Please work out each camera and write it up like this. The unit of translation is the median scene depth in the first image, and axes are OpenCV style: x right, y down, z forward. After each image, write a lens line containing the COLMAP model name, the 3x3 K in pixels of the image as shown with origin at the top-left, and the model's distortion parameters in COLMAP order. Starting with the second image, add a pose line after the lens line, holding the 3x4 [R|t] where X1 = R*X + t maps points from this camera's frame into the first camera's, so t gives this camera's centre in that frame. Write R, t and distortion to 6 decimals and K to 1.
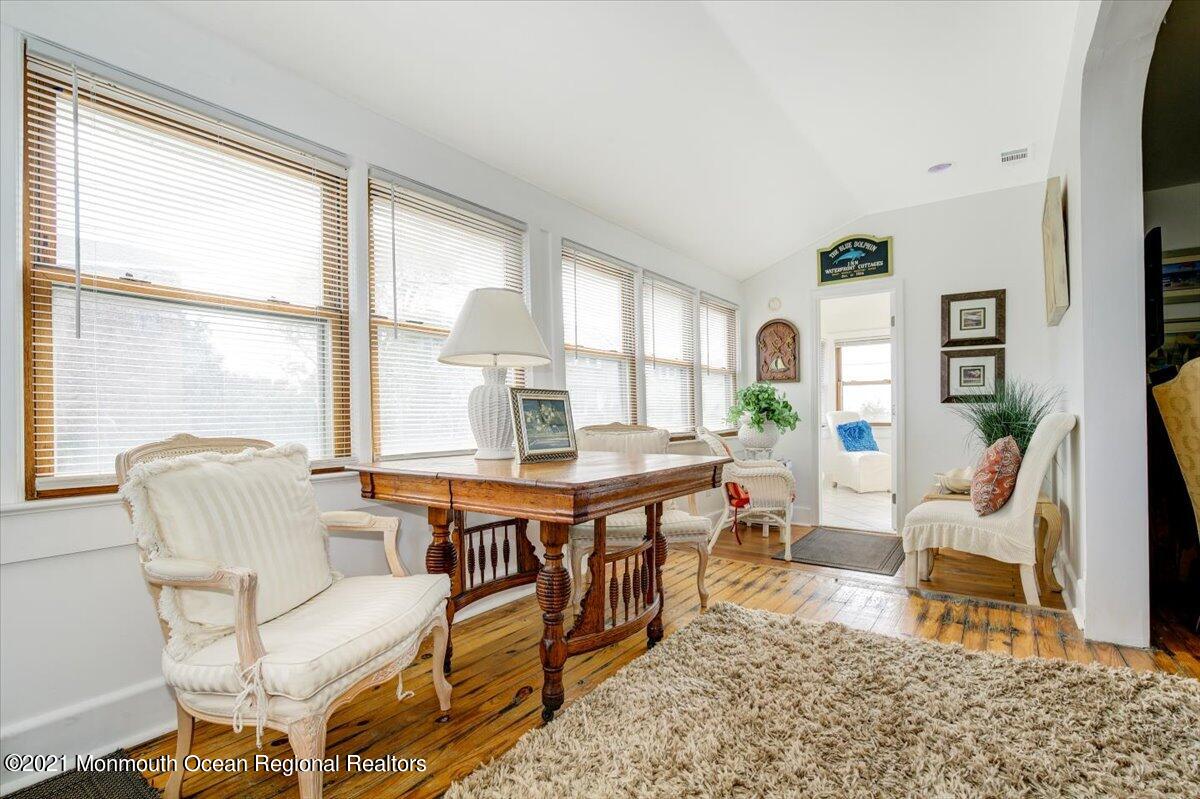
lens RADIAL K [[559.4, 0, 609.5], [0, 559.4, 402.8], [0, 0, 1]] dist [-0.003197, -0.000001]
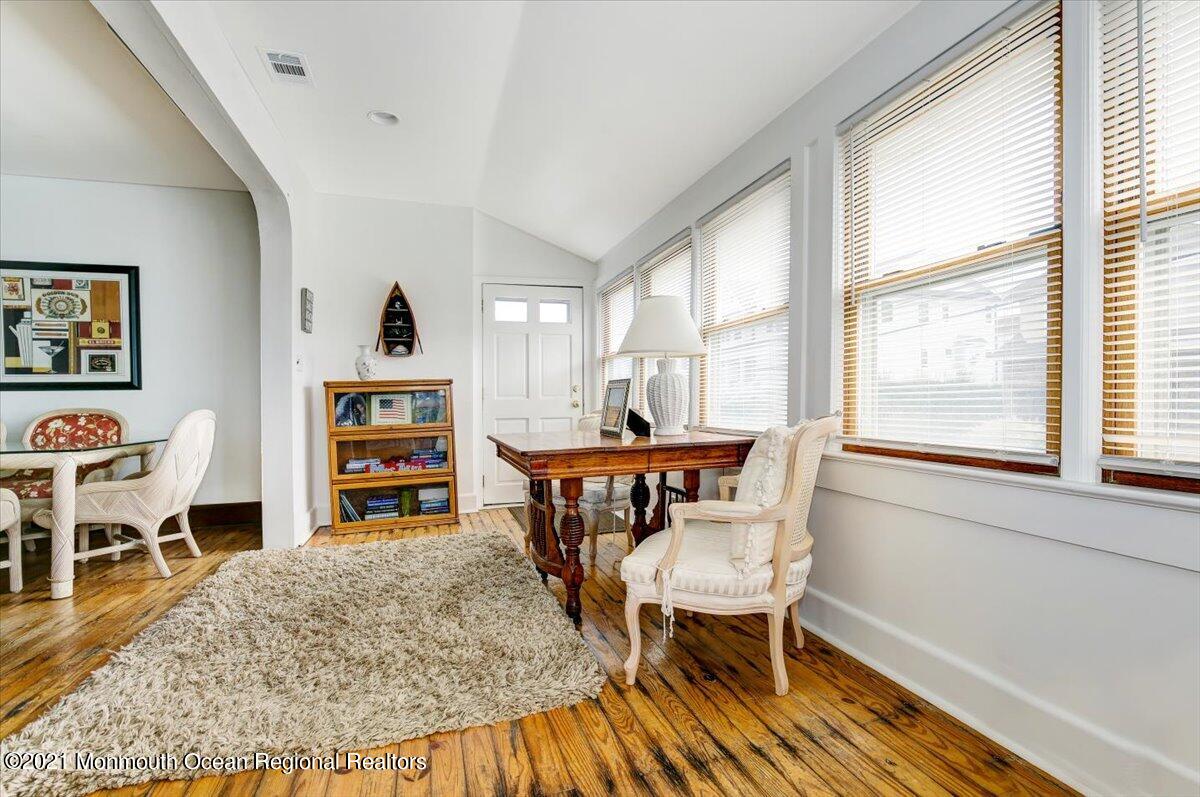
lens RADIAL K [[559.4, 0, 609.5], [0, 559.4, 401.8], [0, 0, 1]] dist [-0.003197, -0.000001]
pose [[-0.595160, 0.005752, -0.803587, 0.648336], [0.013300, 0.999908, -0.002693, 0.030014], [0.803497, -0.012291, -0.595182, 1.251444]]
